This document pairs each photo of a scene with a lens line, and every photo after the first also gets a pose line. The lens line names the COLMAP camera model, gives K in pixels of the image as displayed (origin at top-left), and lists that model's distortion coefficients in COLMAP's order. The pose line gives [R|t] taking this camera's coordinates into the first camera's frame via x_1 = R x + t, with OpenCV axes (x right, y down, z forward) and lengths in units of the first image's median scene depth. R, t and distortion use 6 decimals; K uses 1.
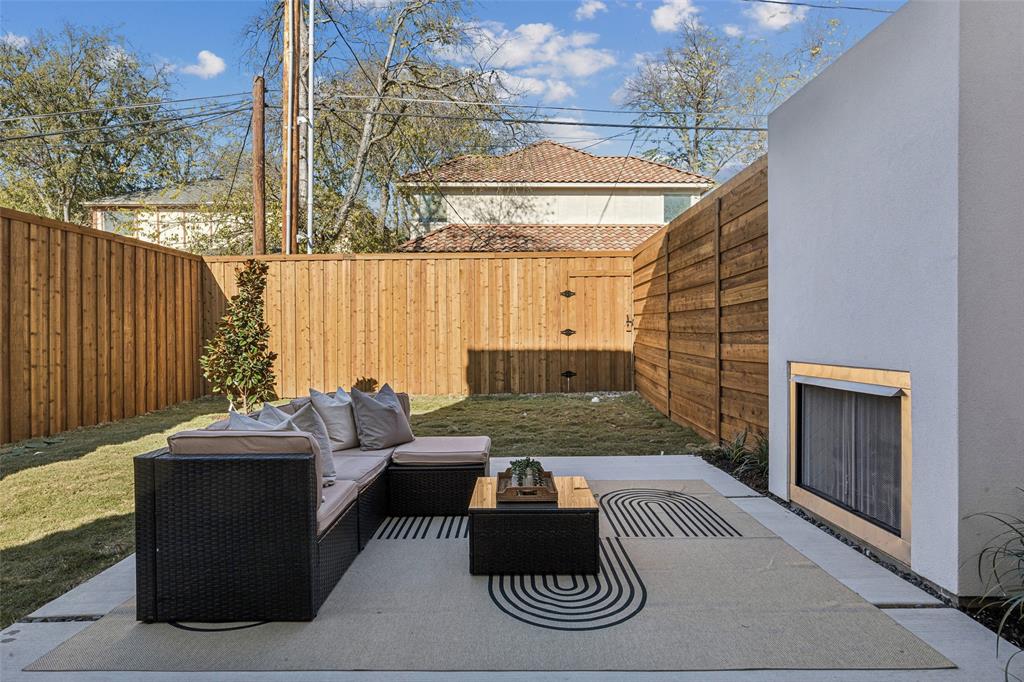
lens RADIAL K [[575.7, 0, 507.3], [0, 575.7, 334.1], [0, 0, 1]] dist [0.004942, 0.000457]
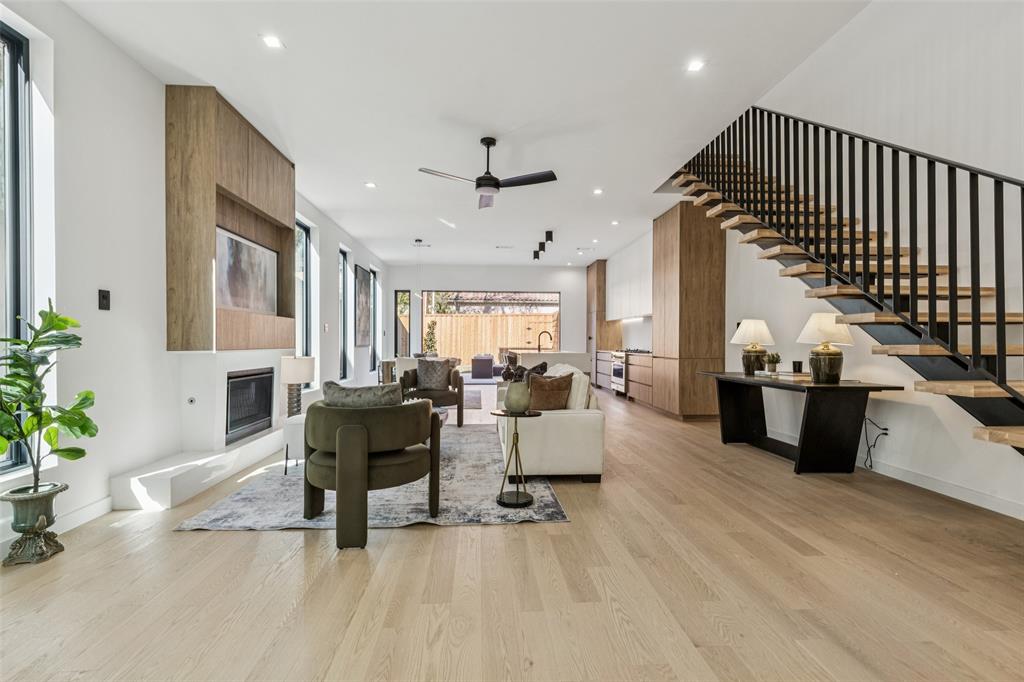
lens RADIAL K [[462.4, 0, 511.0], [0, 462.4, 340.4], [0, 0, 1]] dist [0.016377, 0.000445]
pose [[0.999148, 0.007650, 0.040560, -0.071727], [-0.007509, 0.999965, -0.003638, -0.005106], [-0.040586, 0.003330, 0.999171, -1.229975]]
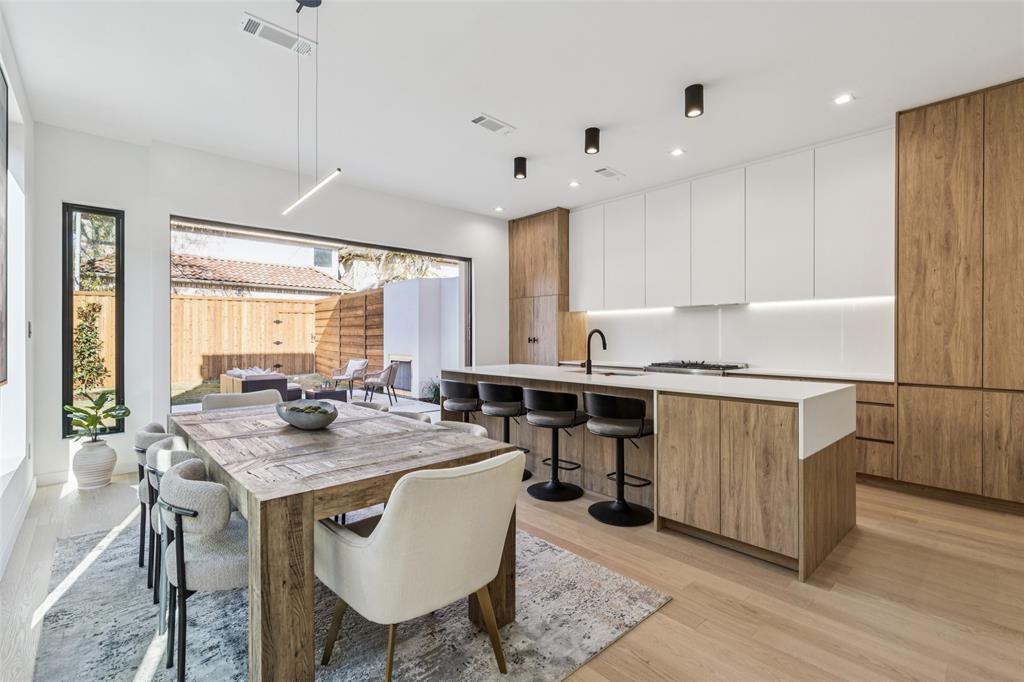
lens RADIAL K [[462.4, 0, 510.4], [0, 462.4, 336.7], [0, 0, 1]] dist [0.016377, 0.000445]
pose [[0.762076, 0.004850, 0.647470, -0.289386], [-0.001791, 0.999984, -0.005383, -0.017014], [-0.647486, 0.002943, 0.762072, -0.609278]]
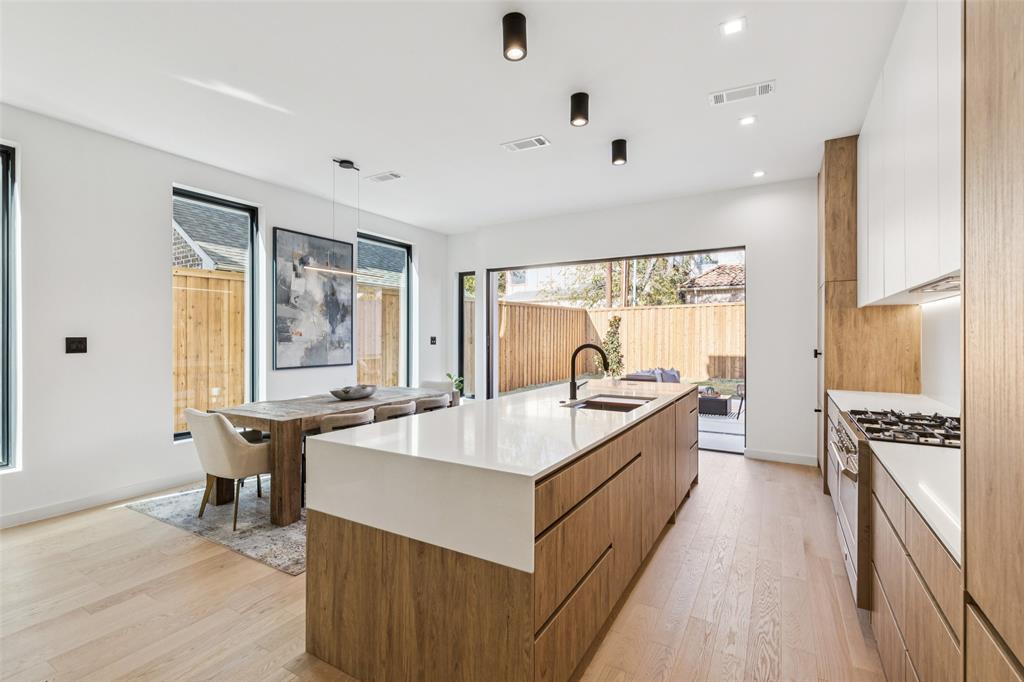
lens RADIAL K [[462.4, 0, 506.1], [0, 462.4, 339.3], [0, 0, 1]] dist [0.016377, 0.000445]
pose [[0.849188, 0.005453, -0.528062, 0.142637], [-0.002439, 0.999977, 0.006404, -0.030891], [0.528085, -0.004150, 0.849181, -0.651442]]
